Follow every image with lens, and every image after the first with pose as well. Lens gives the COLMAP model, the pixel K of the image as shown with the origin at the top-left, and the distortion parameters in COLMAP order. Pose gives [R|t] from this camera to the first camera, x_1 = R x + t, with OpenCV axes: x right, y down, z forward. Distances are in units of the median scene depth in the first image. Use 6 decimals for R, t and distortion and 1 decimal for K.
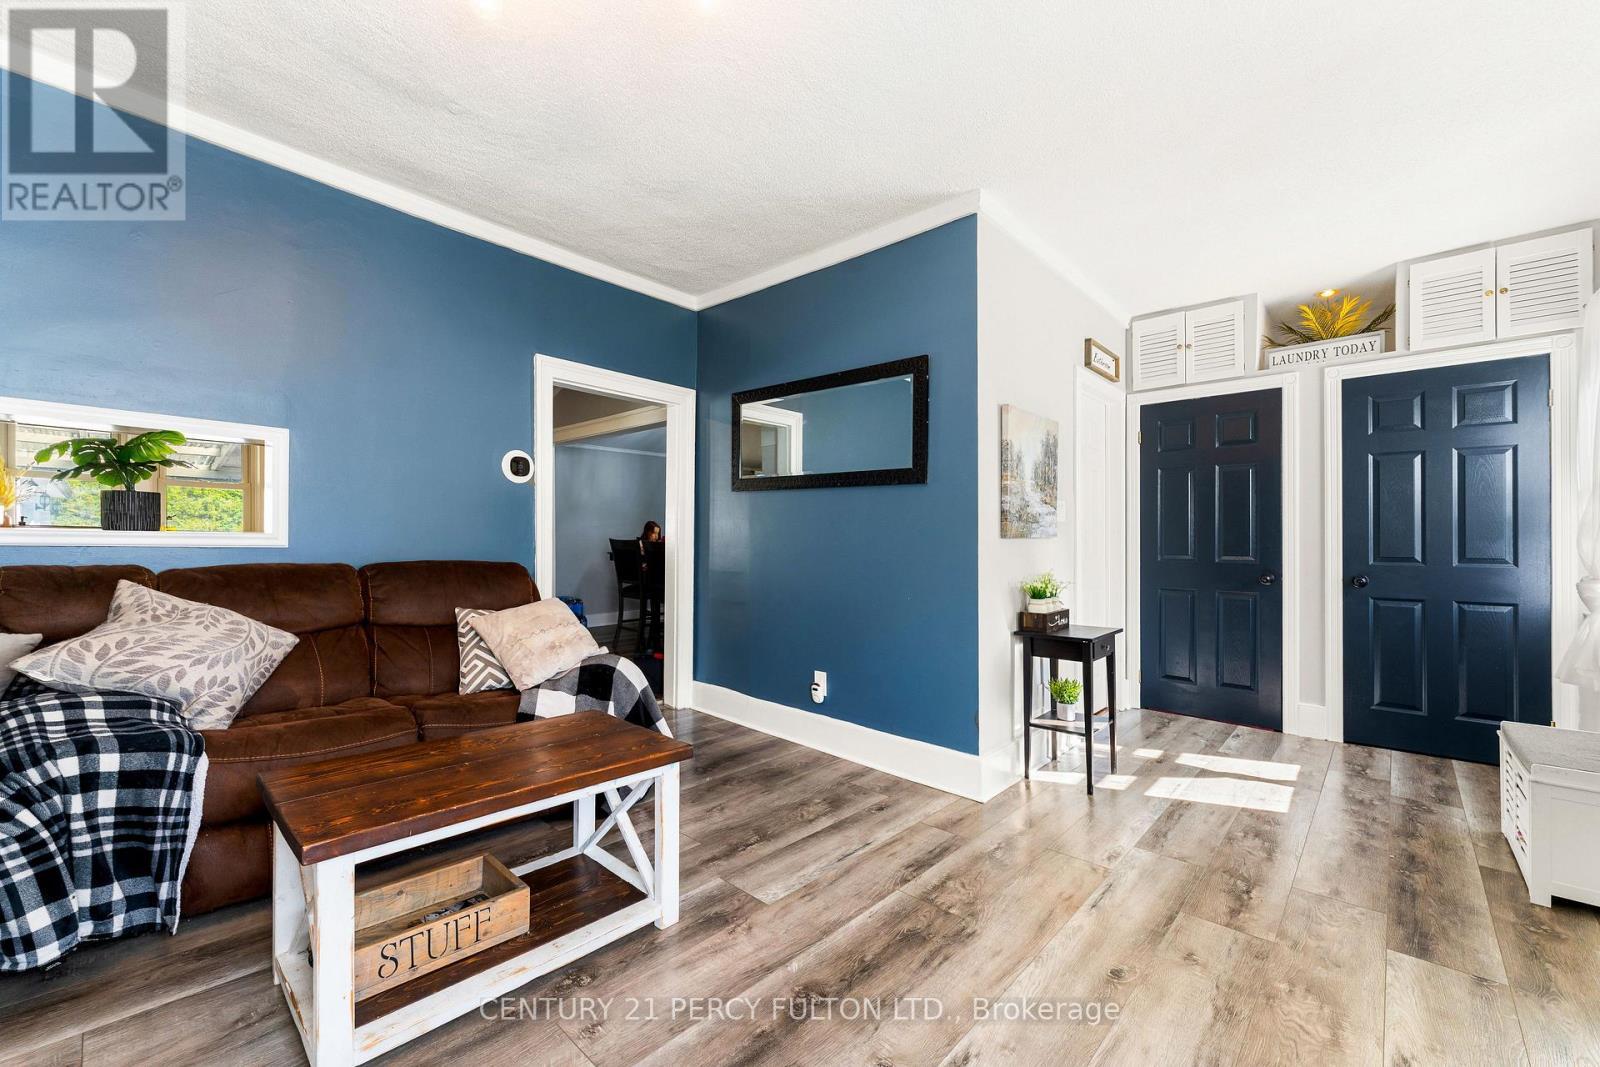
lens RADIAL K [[648.6, 0, 800.0], [0, 648.6, 533.5], [0, 0, 1]] dist [0.001166, -0.000332]
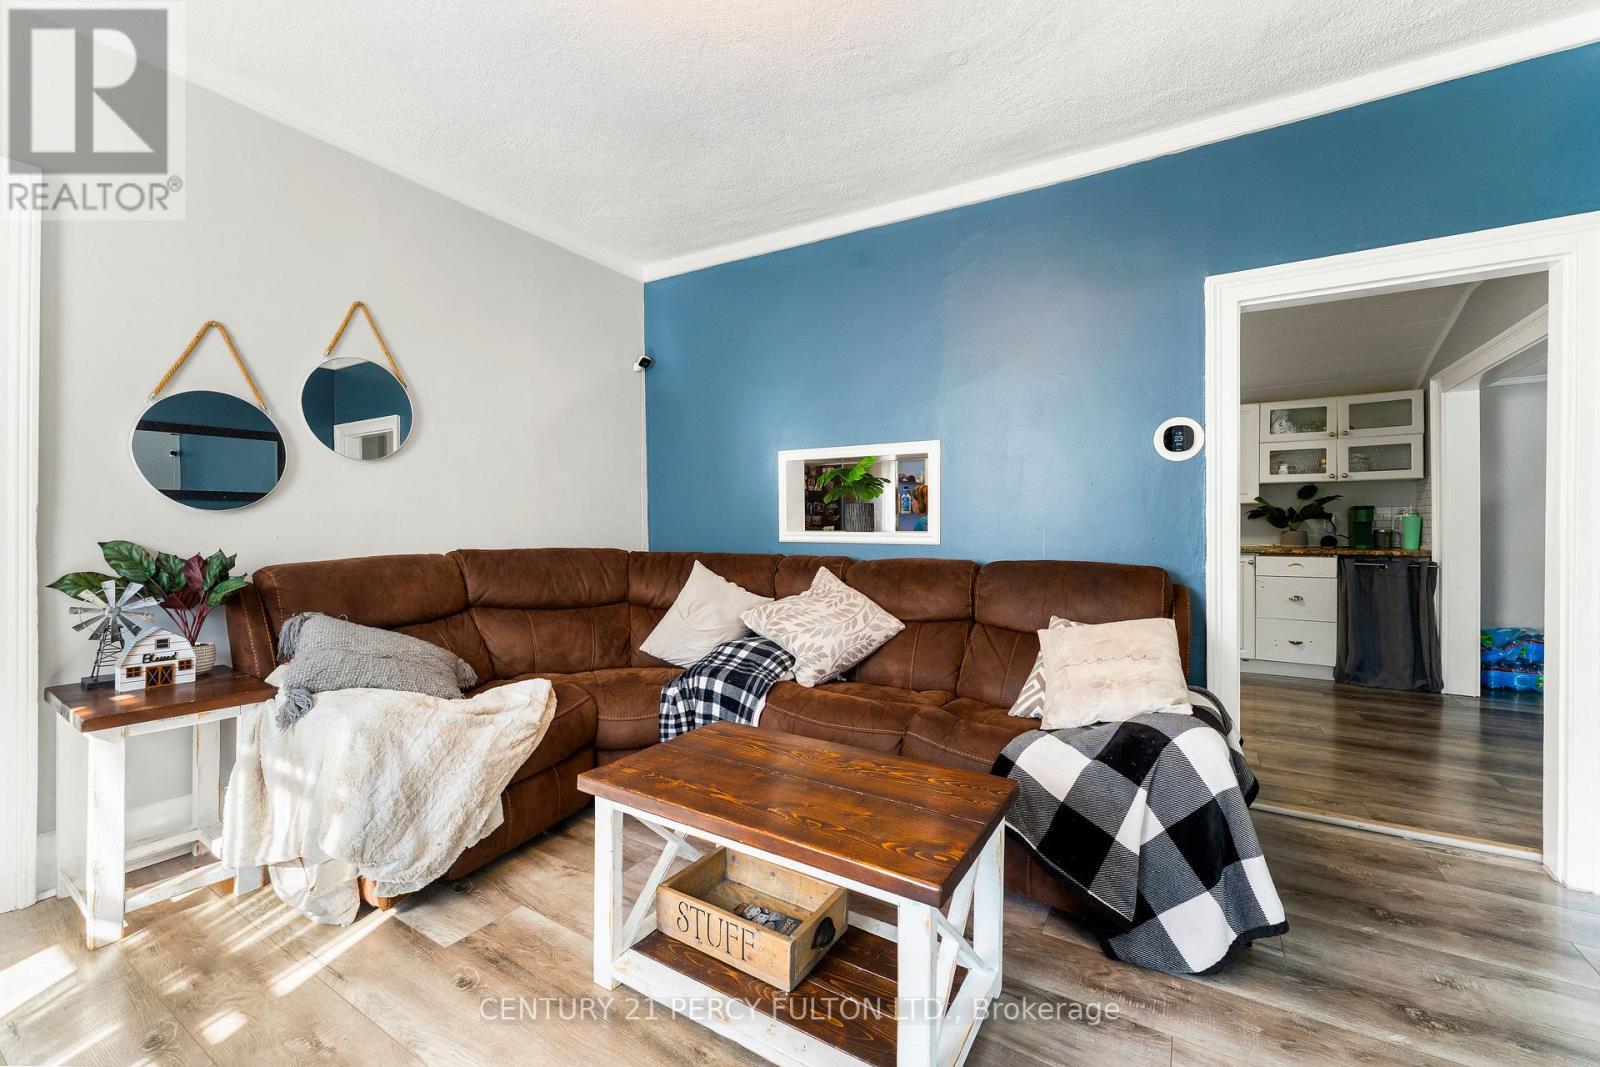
lens RADIAL K [[648.6, 0, 800.0], [0, 648.6, 533.5], [0, 0, 1]] dist [0.001166, -0.000332]
pose [[0.191394, -0.008904, -0.981473, 0.330984], [0.015696, 0.999859, -0.006010, 0.005991], [0.981388, -0.014255, 0.191507, 0.651127]]
